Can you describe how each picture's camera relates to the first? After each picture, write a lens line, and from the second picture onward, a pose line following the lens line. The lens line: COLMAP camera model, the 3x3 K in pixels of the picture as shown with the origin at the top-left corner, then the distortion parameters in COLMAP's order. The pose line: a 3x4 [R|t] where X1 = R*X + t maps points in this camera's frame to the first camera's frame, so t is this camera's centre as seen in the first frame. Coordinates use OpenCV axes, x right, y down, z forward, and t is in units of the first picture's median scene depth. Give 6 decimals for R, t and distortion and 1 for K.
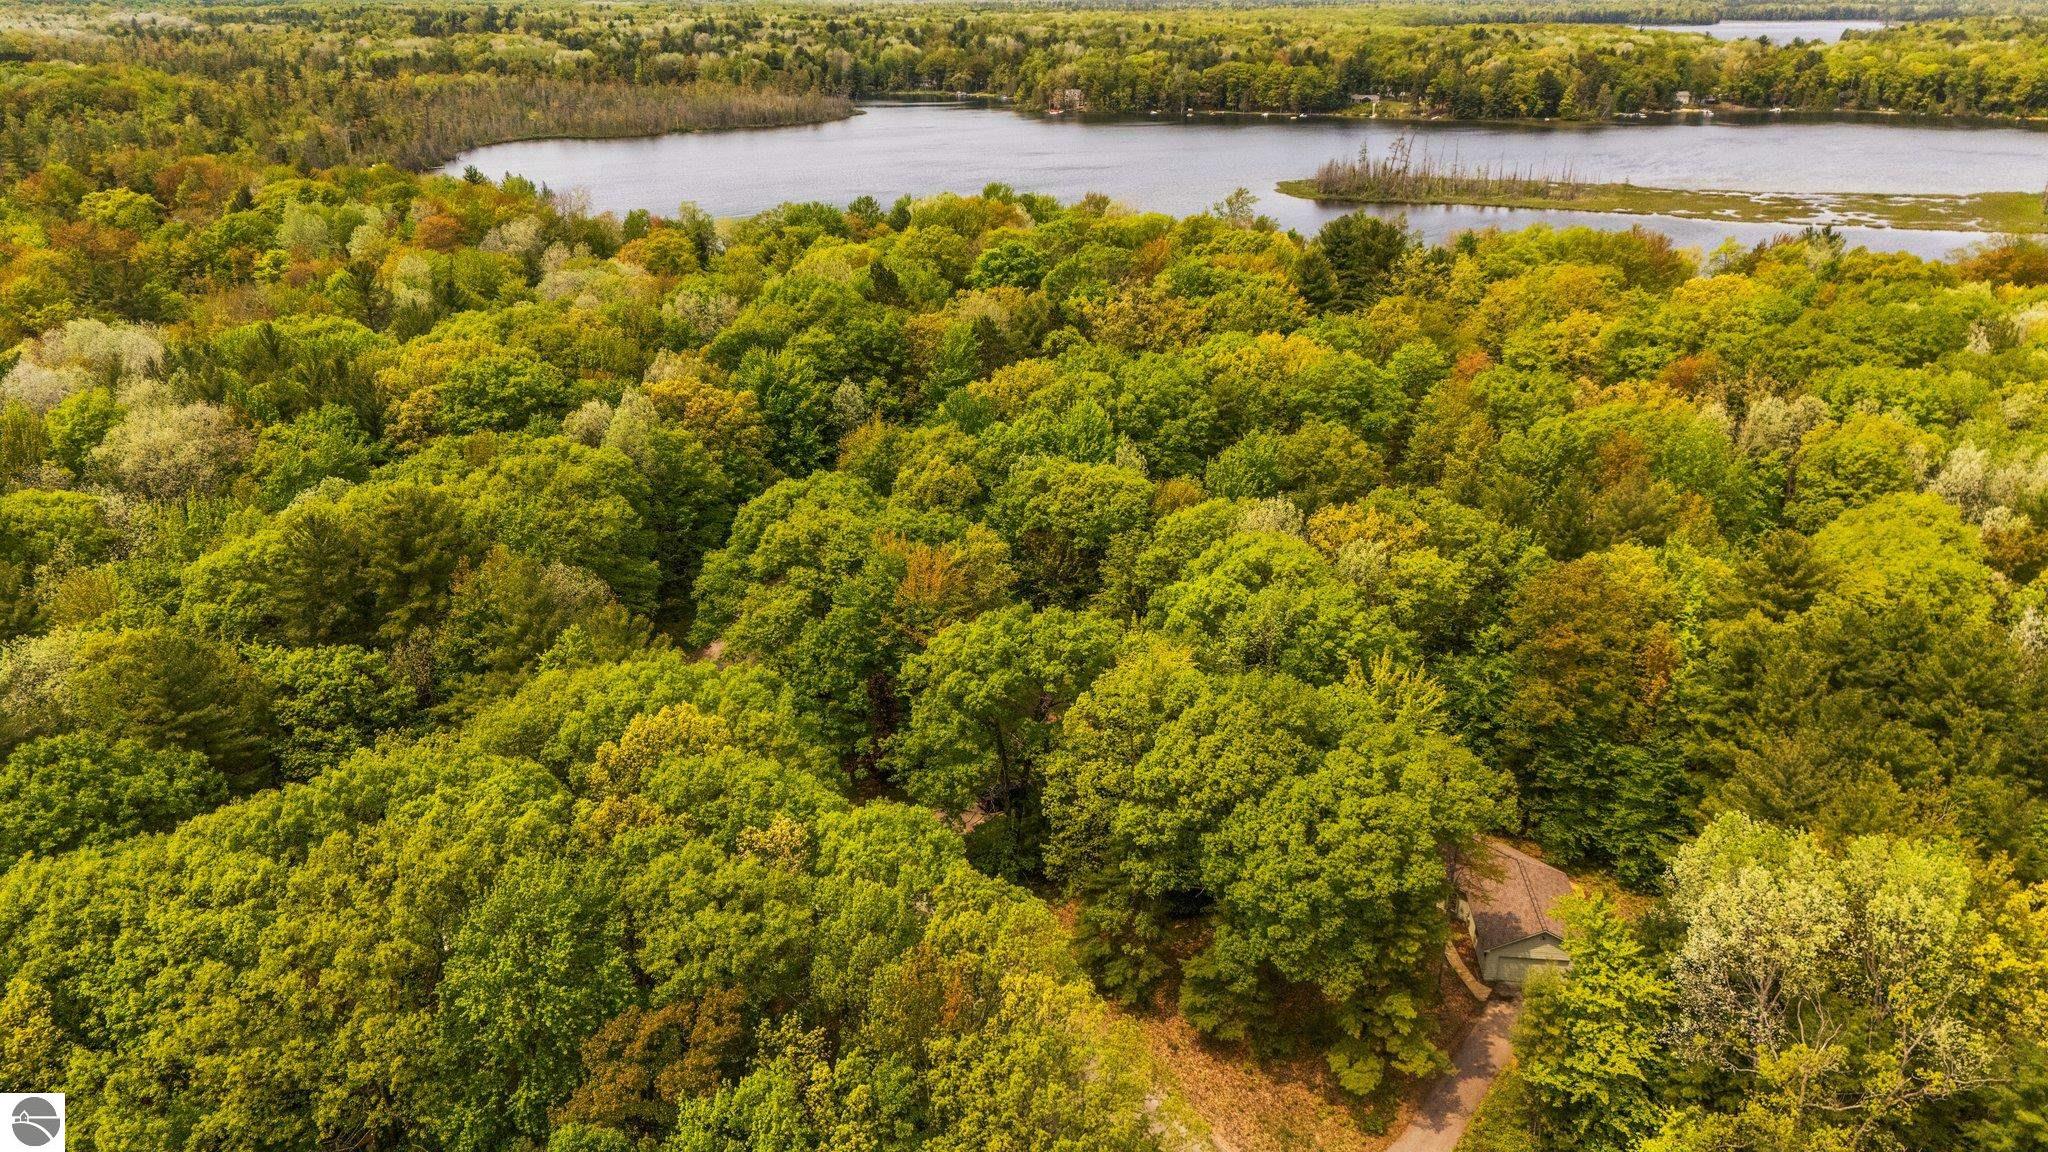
lens RADIAL K [[1553.0, 0, 1024.9], [0, 1553.0, 571.3], [0, 0, 1]] dist [0.072873, -0.075832]
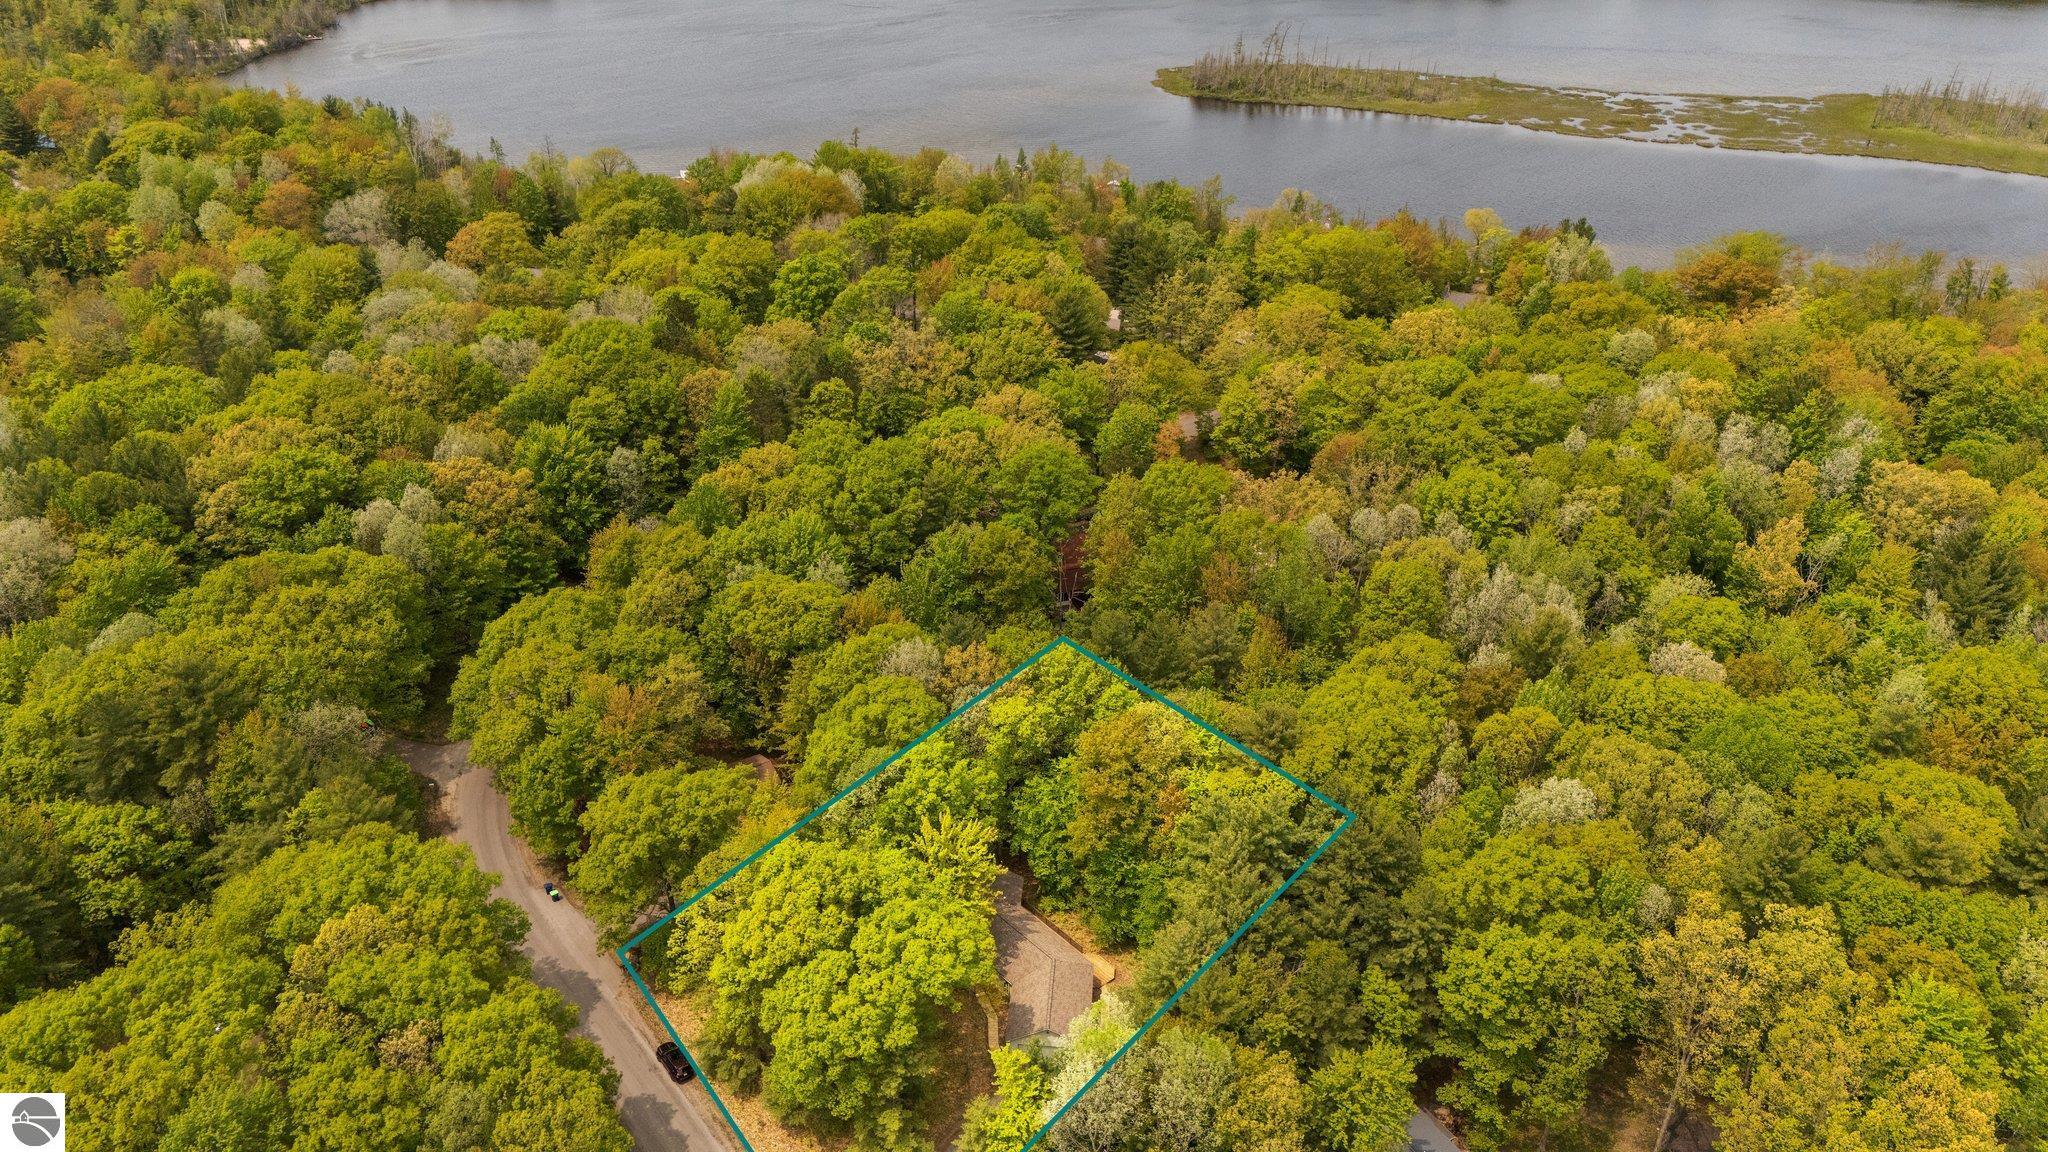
lens RADIAL K [[1553.0, 0, 1038.7], [0, 1553.0, 570.1], [0, 0, 1]] dist [0.072873, -0.075832]
pose [[0.999250, 0.003075, 0.038607, 0.170773], [-0.008030, 0.991629, 0.128871, -0.212415], [-0.037888, -0.129084, 0.990910, -0.180863]]
